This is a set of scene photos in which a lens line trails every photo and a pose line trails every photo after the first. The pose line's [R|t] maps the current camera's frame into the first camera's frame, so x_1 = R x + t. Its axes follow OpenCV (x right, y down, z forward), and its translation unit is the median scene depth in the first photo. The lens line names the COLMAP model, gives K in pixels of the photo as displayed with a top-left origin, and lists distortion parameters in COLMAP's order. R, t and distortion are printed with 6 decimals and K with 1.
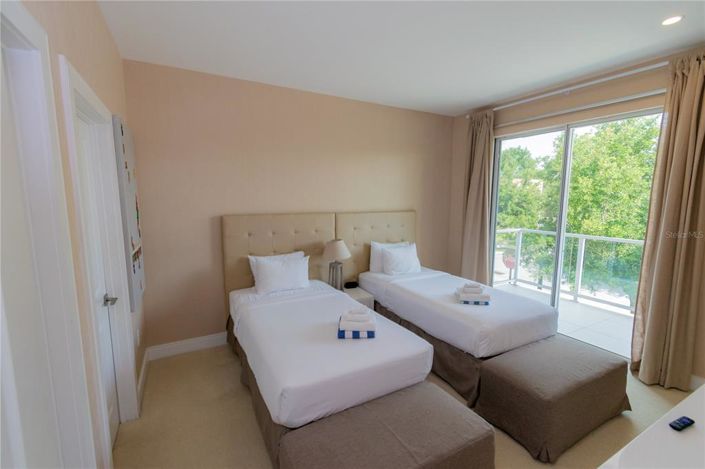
lens RADIAL K [[310.8, 0, 352.5], [0, 310.8, 234.5], [0, 0, 1]] dist [0.000968, 0.000129]
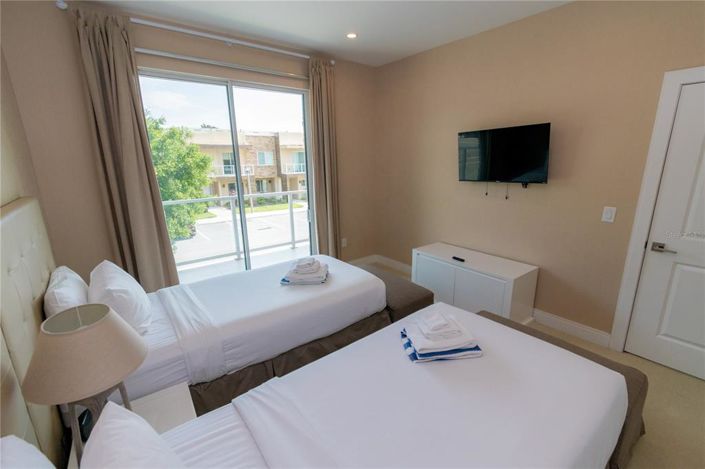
lens RADIAL K [[310.8, 0, 352.5], [0, 310.8, 234.5], [0, 0, 1]] dist [0.000968, 0.000129]
pose [[-0.183610, -0.240791, 0.953051, -0.416697], [0.141891, 0.952889, 0.268086, -0.118227], [-0.972705, 0.184453, -0.140794, 0.924064]]
